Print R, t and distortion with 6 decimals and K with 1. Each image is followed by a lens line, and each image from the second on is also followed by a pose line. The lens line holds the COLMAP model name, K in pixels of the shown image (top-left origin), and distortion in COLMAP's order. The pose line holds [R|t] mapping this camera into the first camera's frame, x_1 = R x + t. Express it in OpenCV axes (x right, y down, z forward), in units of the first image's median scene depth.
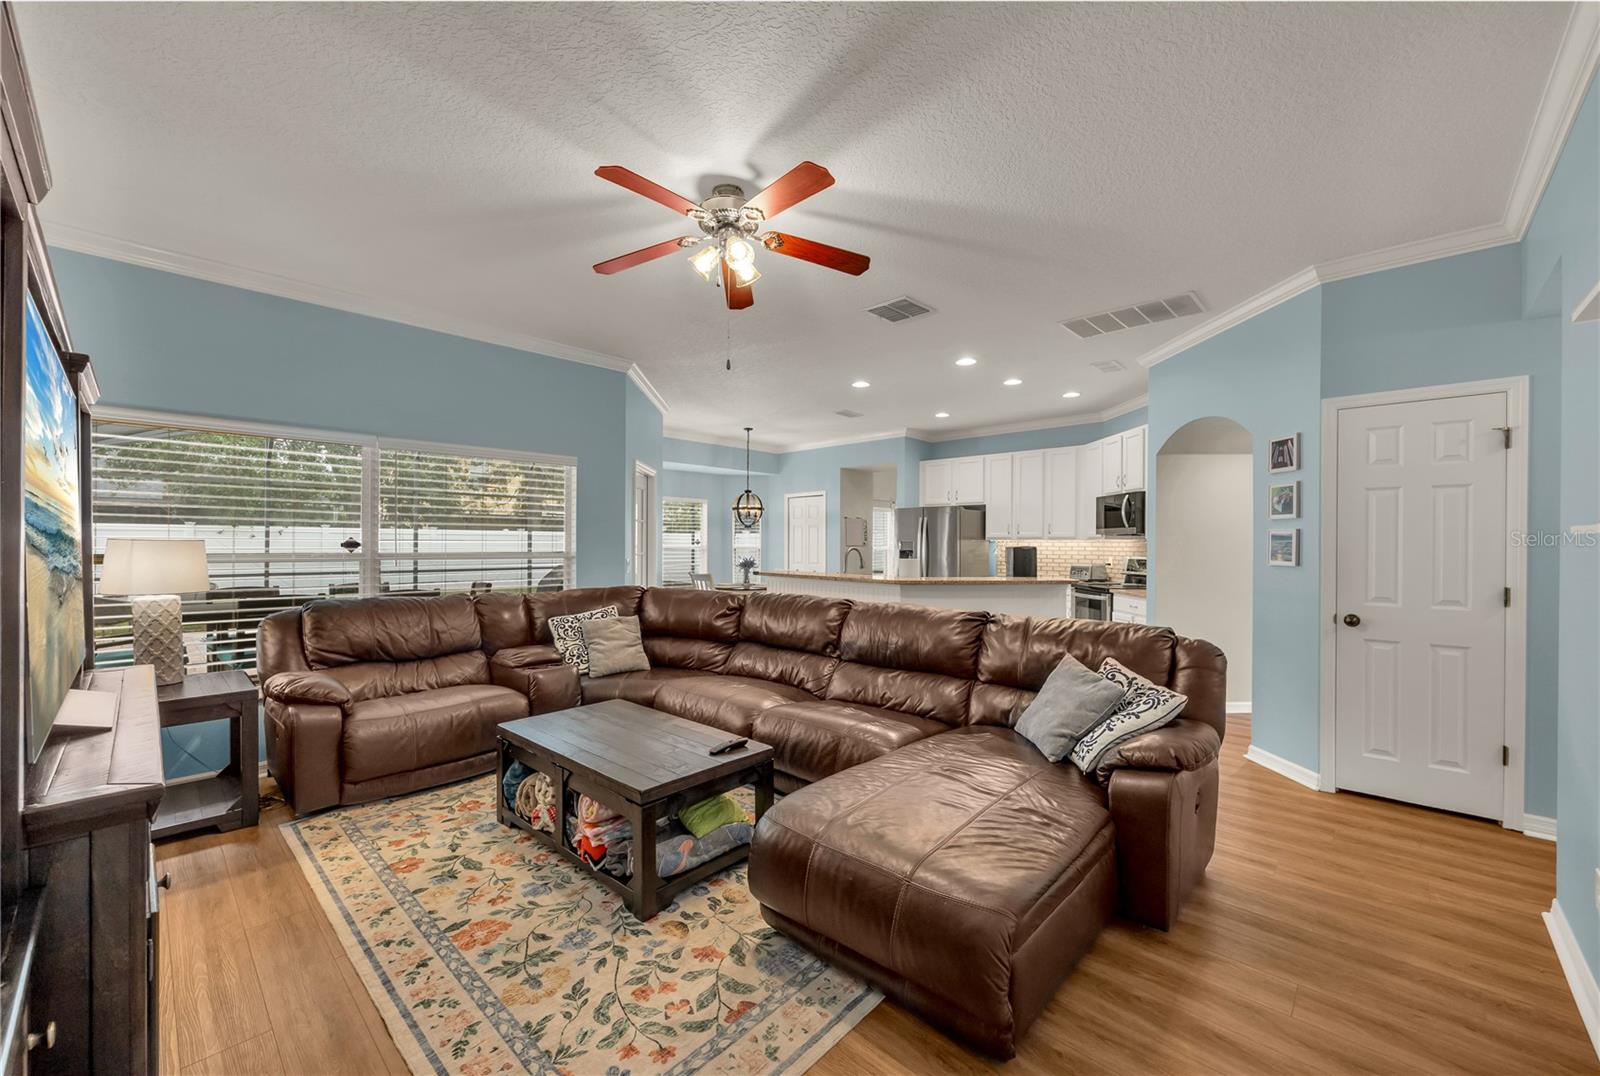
lens RADIAL K [[630.3, 0, 800.0], [0, 630.3, 538.0], [0, 0, 1]] dist [-0.010113, -0.000088]
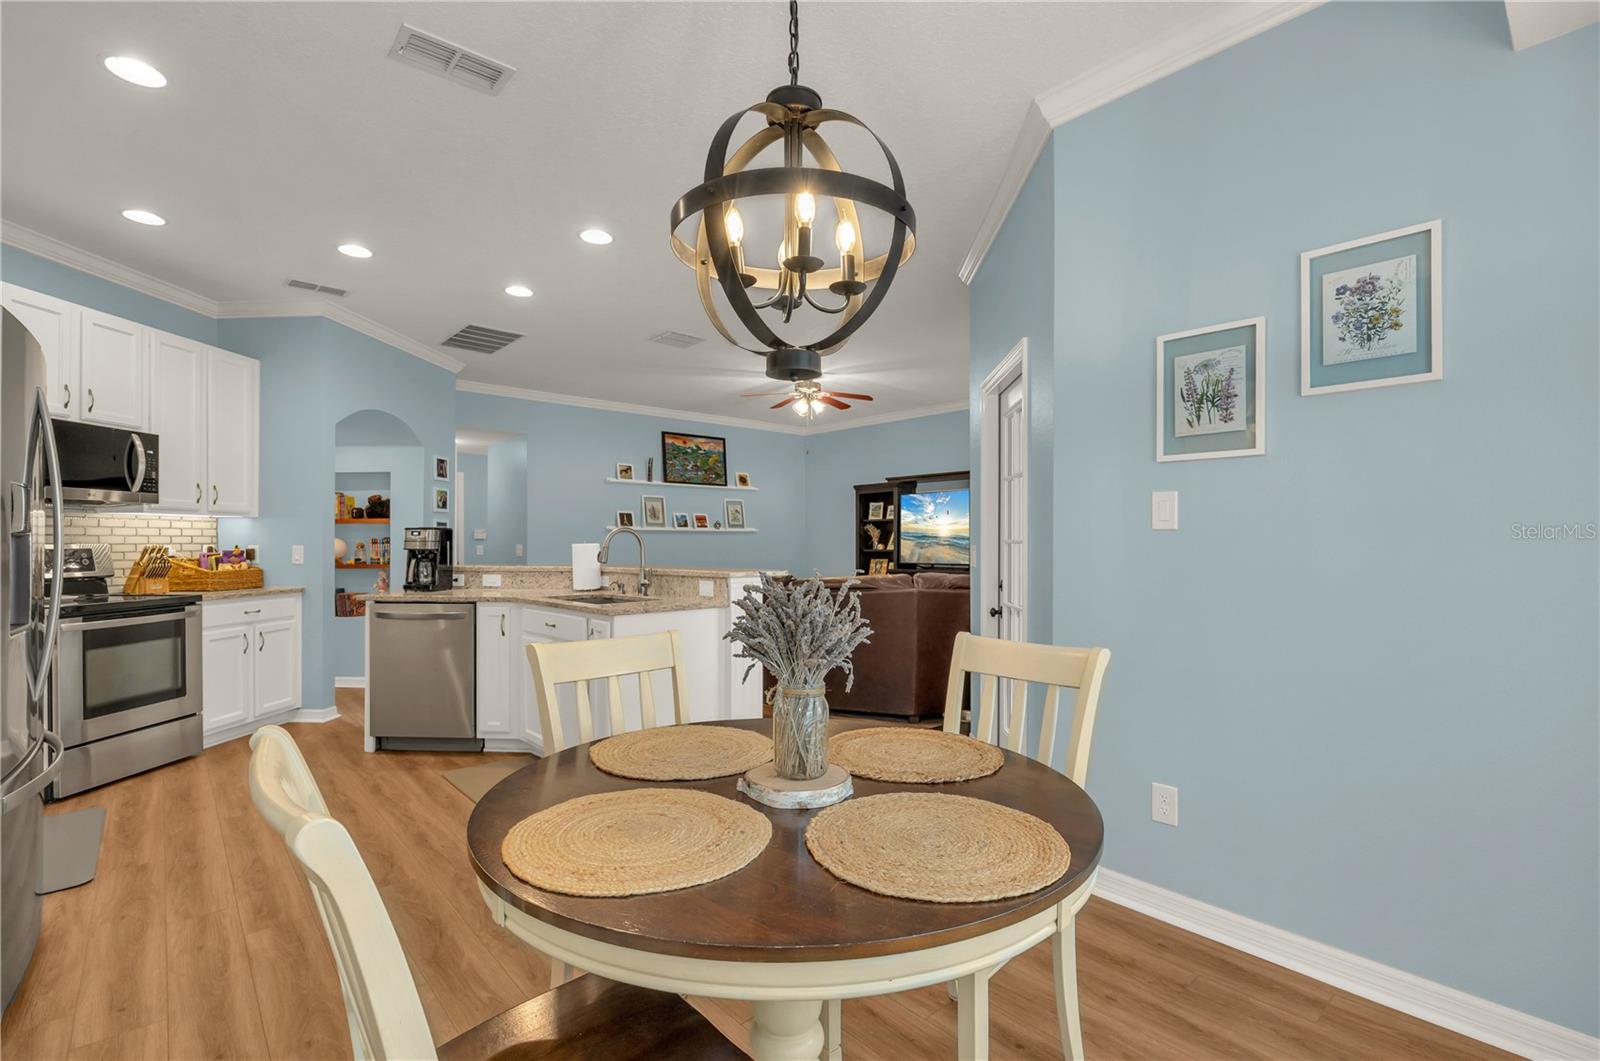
lens RADIAL K [[726.2, 0, 810.4], [0, 726.2, 532.6], [0, 0, 1]] dist [-0.002059, -0.000941]
pose [[-0.997519, -0.009378, 0.069766, -0.381607], [-0.010748, 0.999756, -0.019290, 0.071721], [-0.069568, -0.019992, -0.997377, 4.387087]]
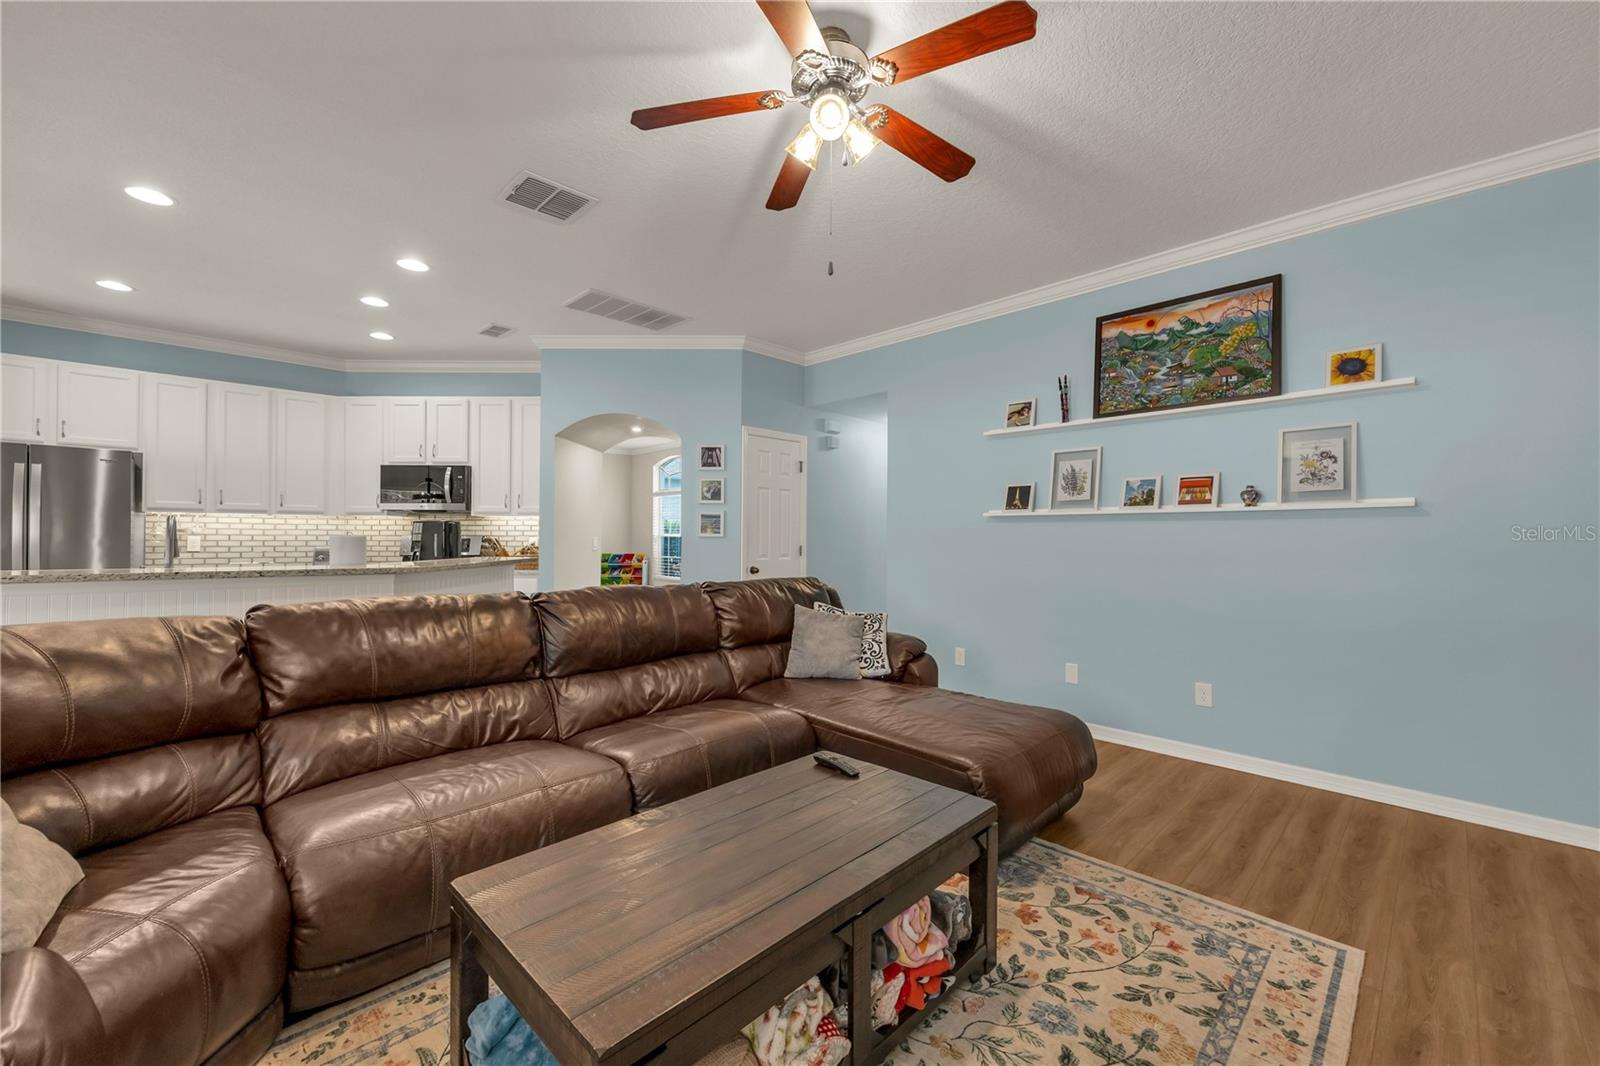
lens RADIAL K [[649.1, 0, 796.2], [0, 649.1, 536.4], [0, 0, 1]] dist [-0.002425, -0.000171]
pose [[0.029474, -0.005380, 0.999551, -1.113079], [-0.012583, 0.999904, 0.005753, 0.053708], [-0.999486, -0.012747, 0.029404, 1.258256]]
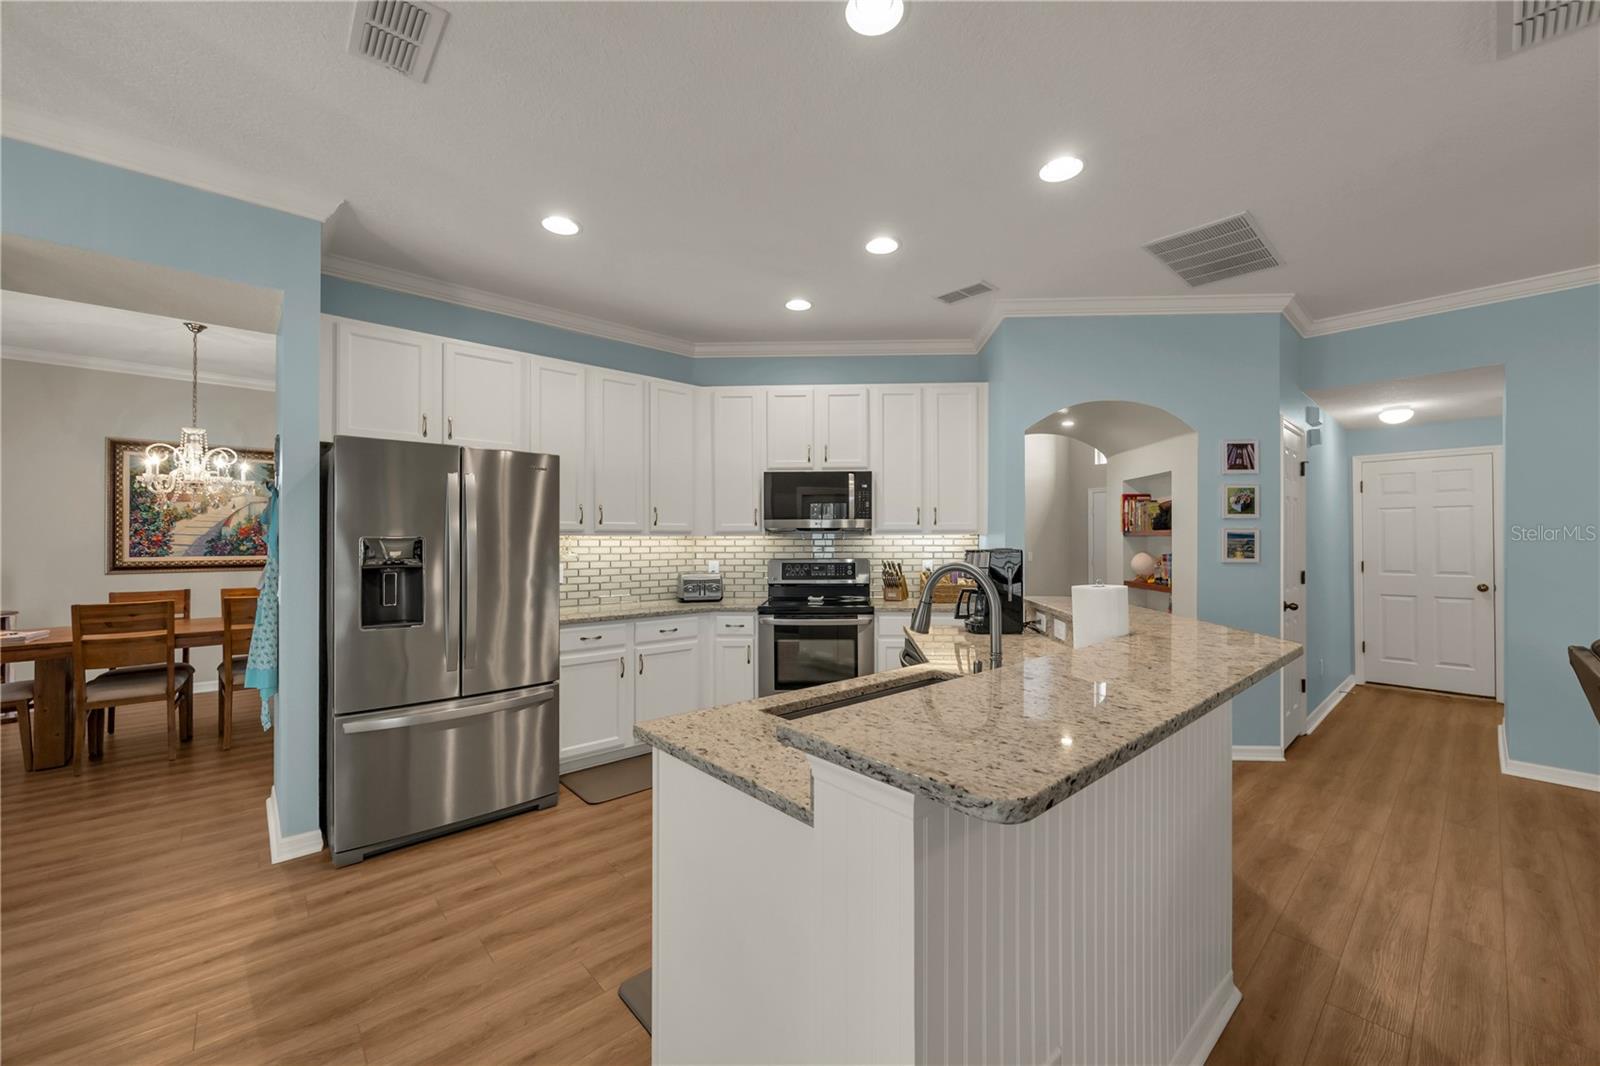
lens RADIAL K [[615.6, 0, 808.4], [0, 615.6, 539.6], [0, 0, 1]] dist [-0.000280, 0.000044]
pose [[0.067411, -0.010763, 0.997667, -0.521058], [-0.005834, 0.999920, 0.011181, -0.002653], [-0.997708, -0.006574, 0.067343, 2.724671]]
